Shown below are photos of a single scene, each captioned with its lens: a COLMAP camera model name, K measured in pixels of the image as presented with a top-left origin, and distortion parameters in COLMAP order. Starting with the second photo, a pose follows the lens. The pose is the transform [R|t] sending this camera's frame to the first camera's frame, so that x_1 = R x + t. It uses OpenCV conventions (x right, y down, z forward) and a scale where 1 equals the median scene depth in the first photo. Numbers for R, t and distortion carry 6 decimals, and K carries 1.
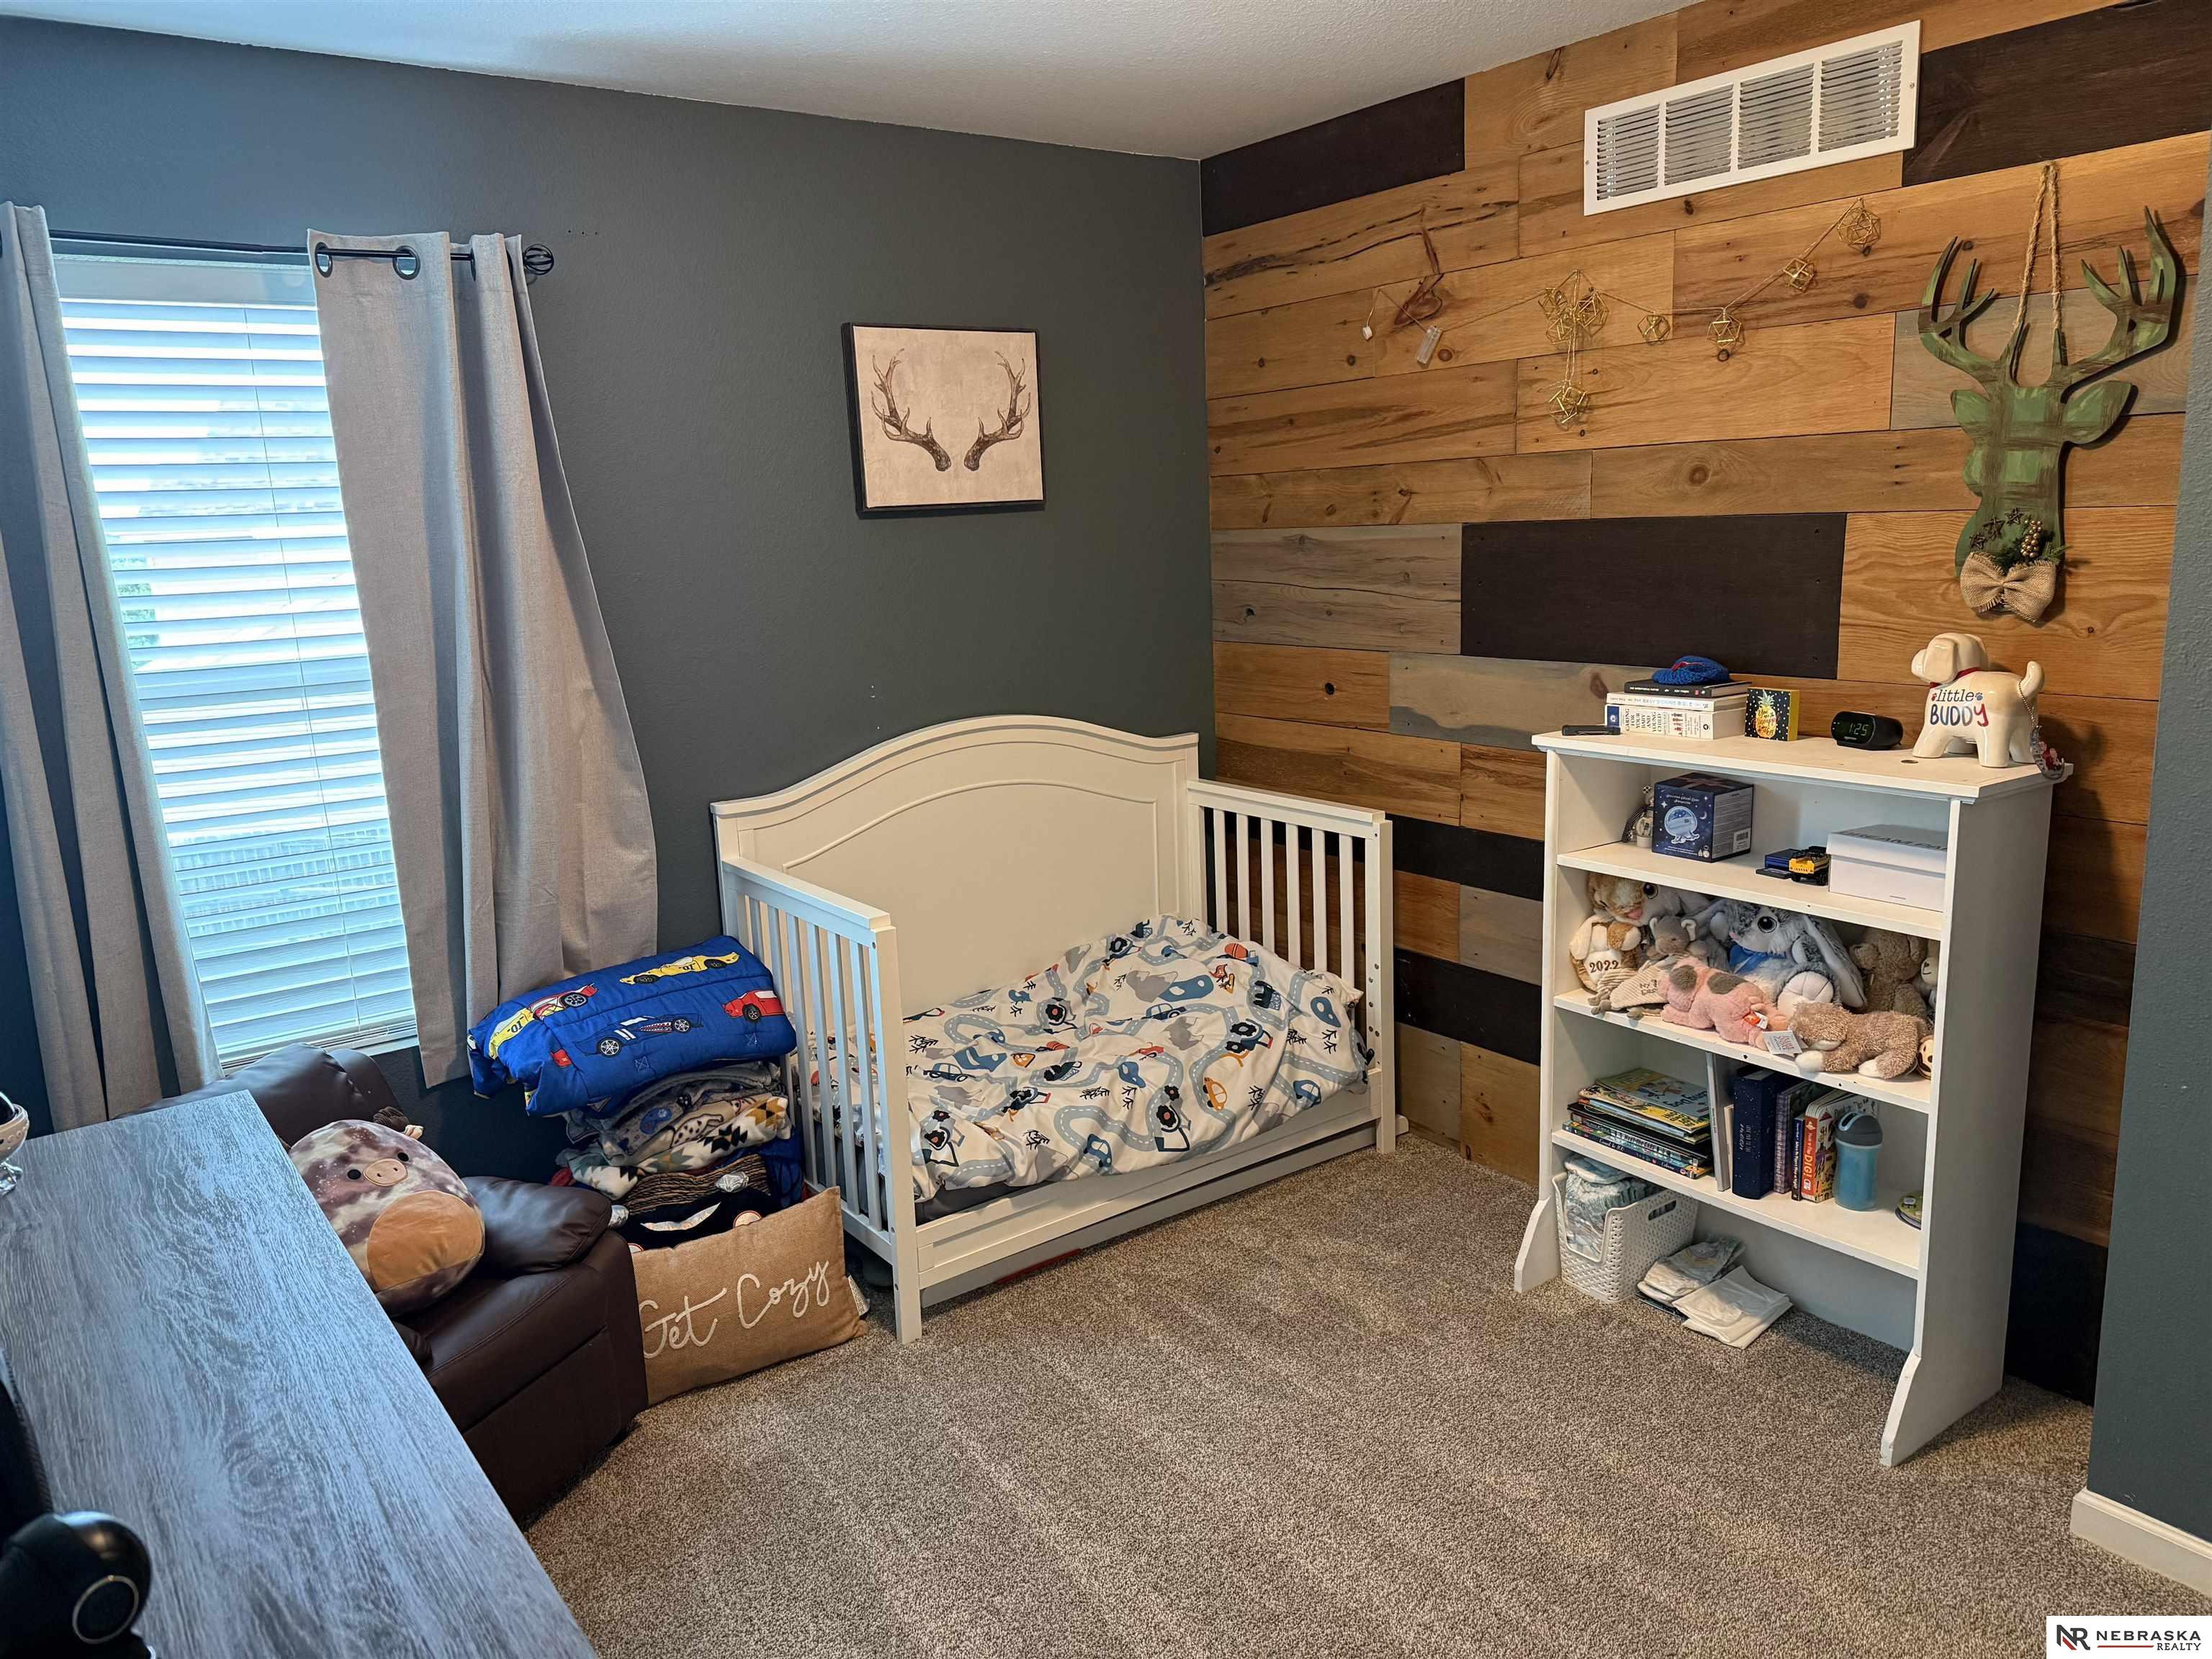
lens RADIAL K [[1564.7, 0, 1105.8], [0, 1564.7, 842.0], [0, 0, 1]] dist [0.102644, -0.118785]
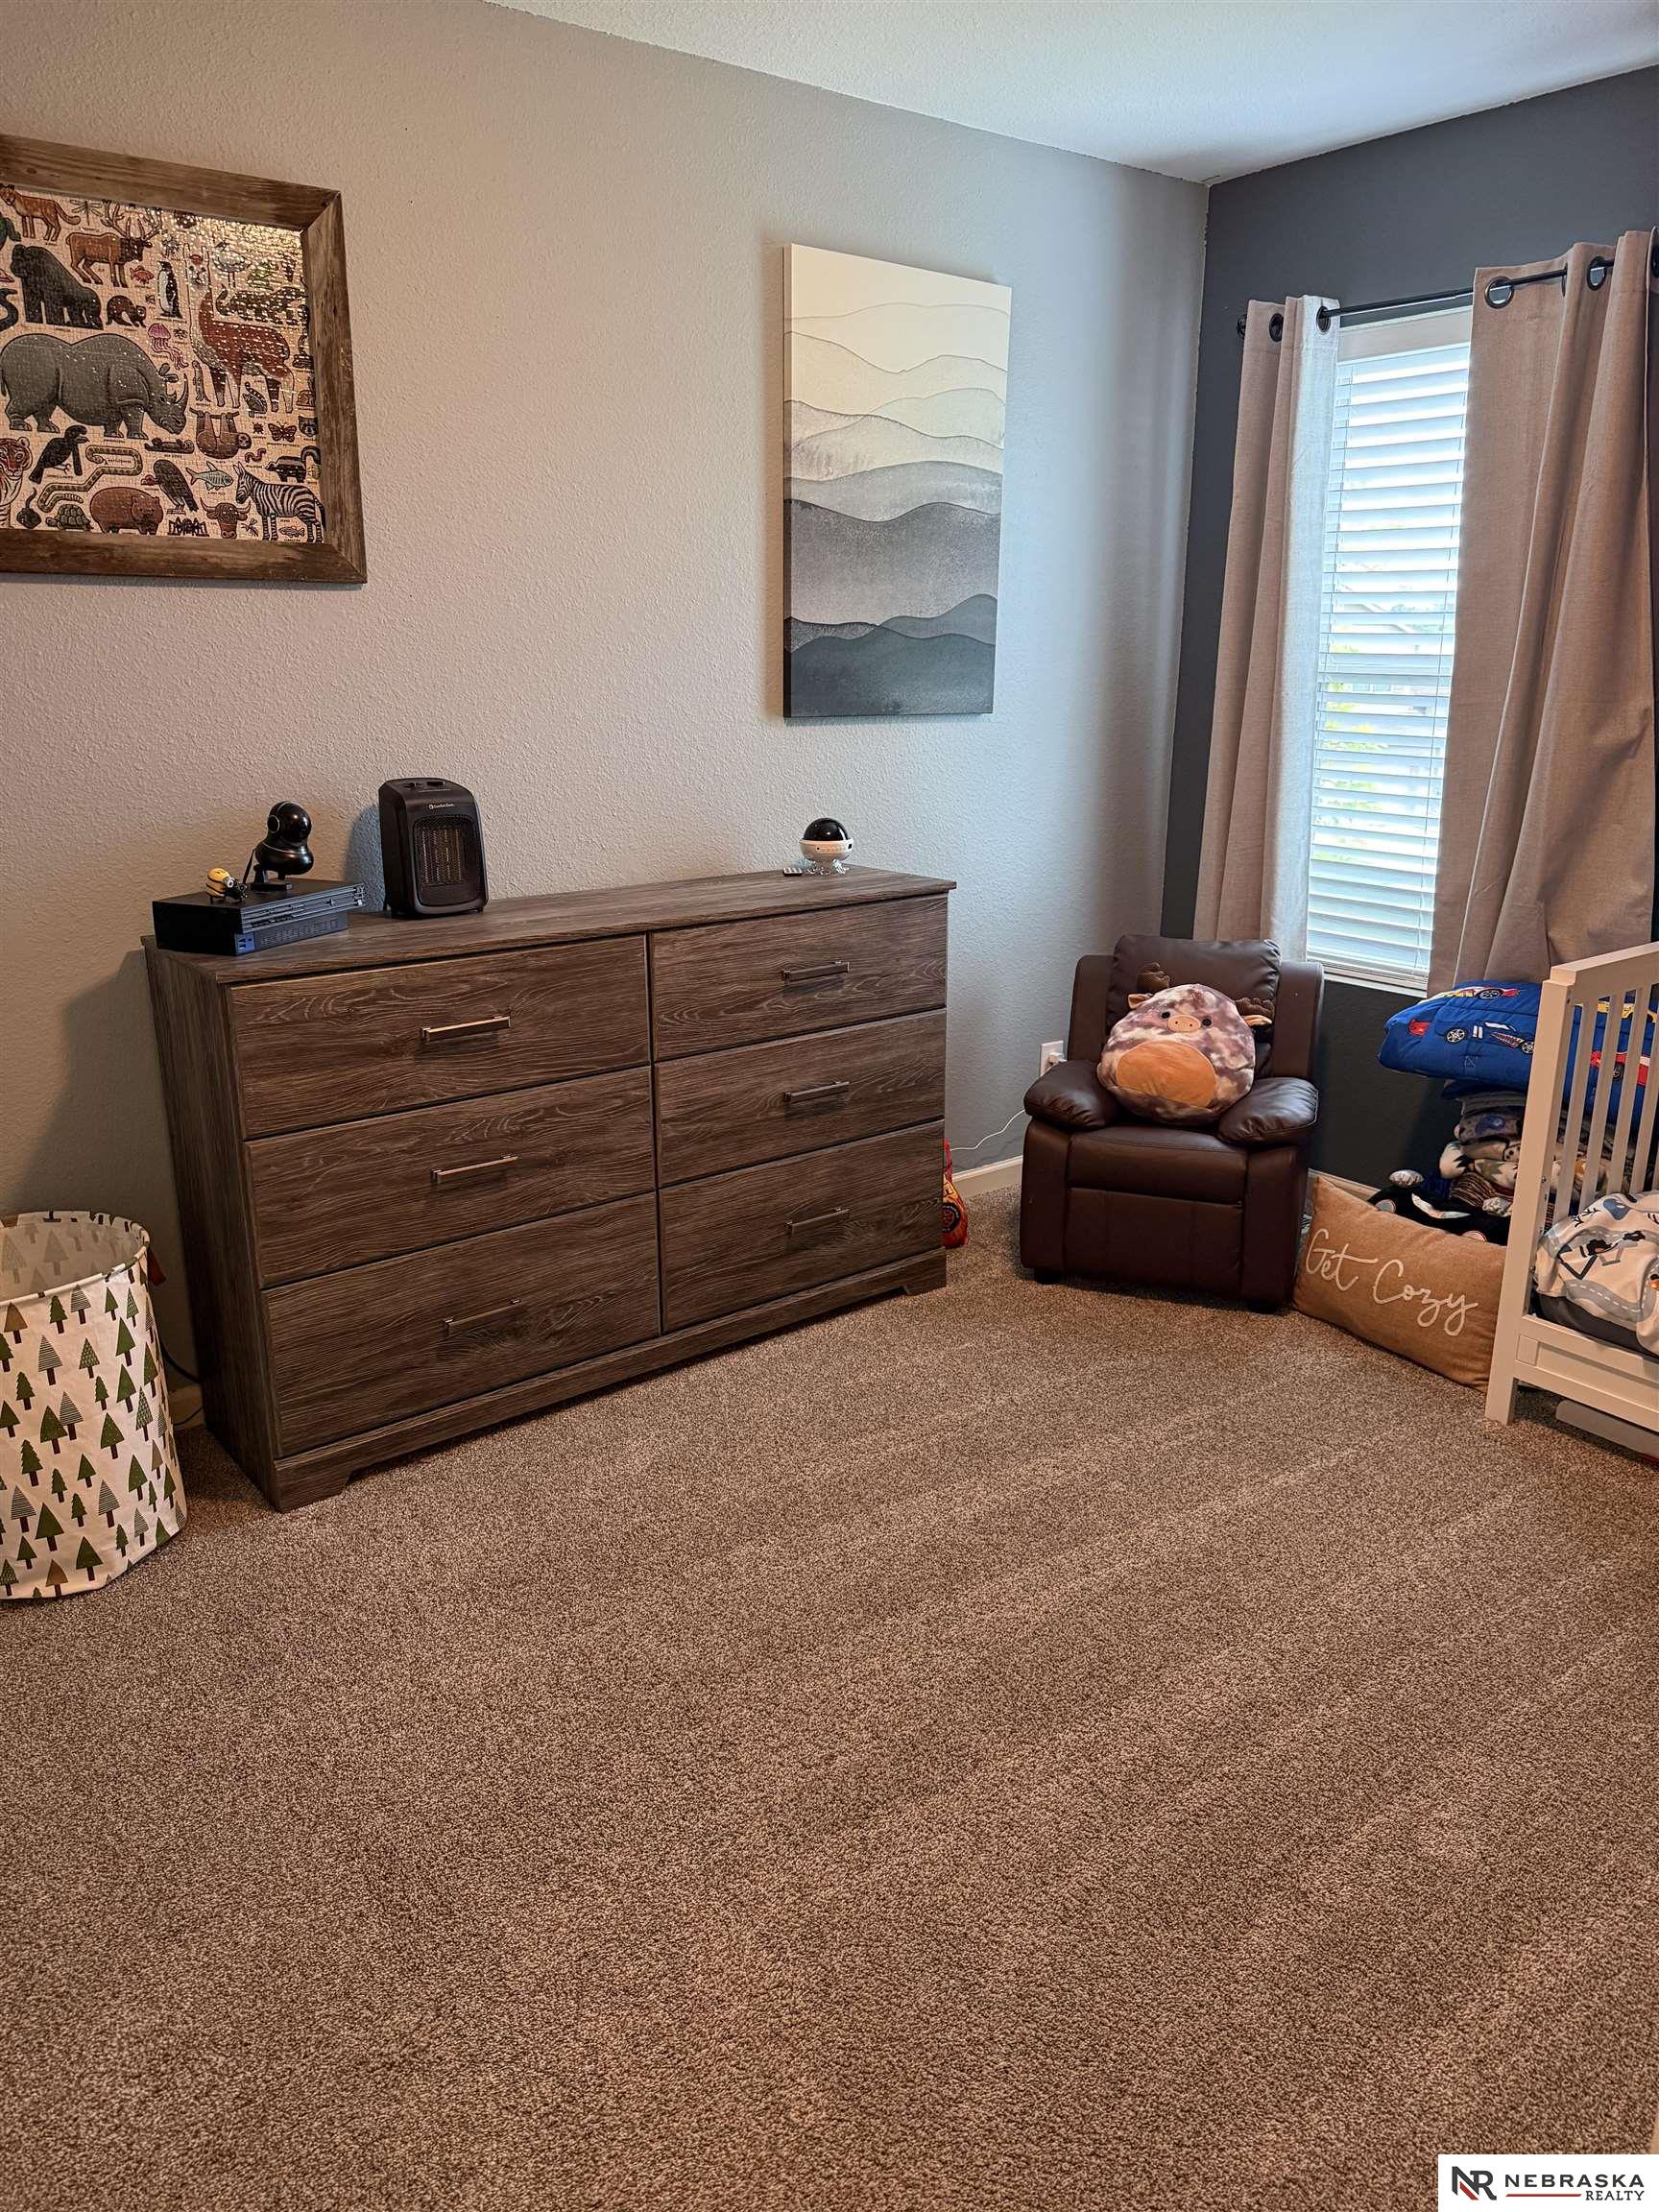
lens RADIAL K [[1564.7, 0, 837.8], [0, 1564.7, 1138.5], [0, 0, 1]] dist [0.102644, -0.118785]
pose [[0.011594, 0.339836, -0.940413, 0.746703], [-0.206725, 0.920973, 0.330262, -0.079144], [0.978330, 0.190578, 0.080931, 0.520228]]
